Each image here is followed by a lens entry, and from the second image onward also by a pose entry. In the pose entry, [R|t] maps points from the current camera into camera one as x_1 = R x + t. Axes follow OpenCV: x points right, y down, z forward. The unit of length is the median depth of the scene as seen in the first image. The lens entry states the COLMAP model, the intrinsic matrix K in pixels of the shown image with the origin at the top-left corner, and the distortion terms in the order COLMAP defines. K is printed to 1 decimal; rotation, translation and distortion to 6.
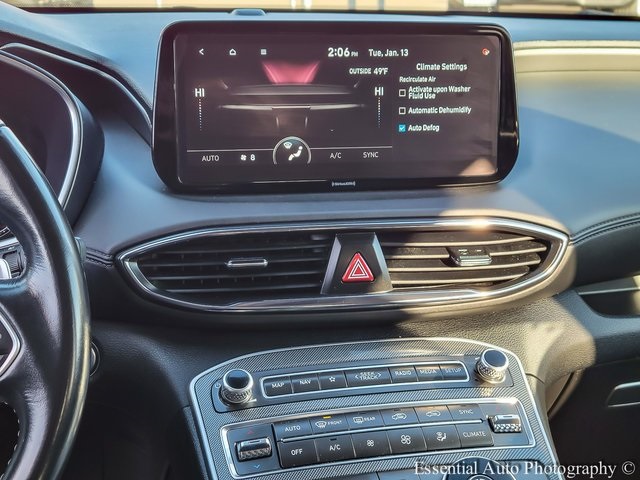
lens RADIAL K [[987.8, 0, 320.0], [0, 987.8, 240.0], [0, 0, 1]] dist [0.077469, -0.034568]
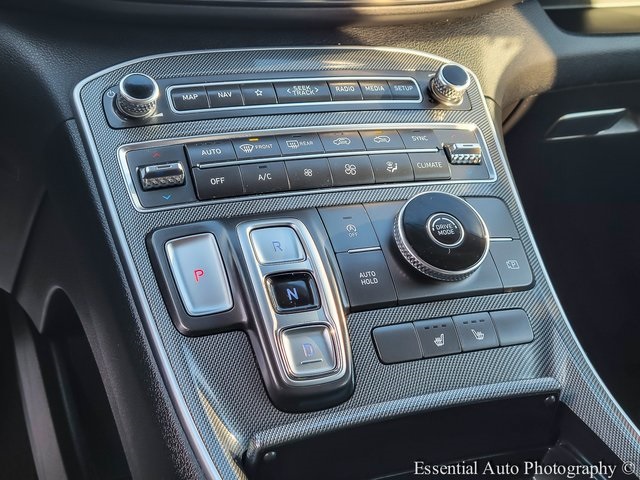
lens RADIAL K [[987.8, 0, 320.0], [0, 987.8, 240.0], [0, 0, 1]] dist [0.077469, -0.034568]
pose [[0.988024, 0.015997, 0.153470, -0.059409], [-0.055584, 0.964736, 0.257282, 0.048780], [-0.143942, -0.262732, 0.954072, 0.210503]]
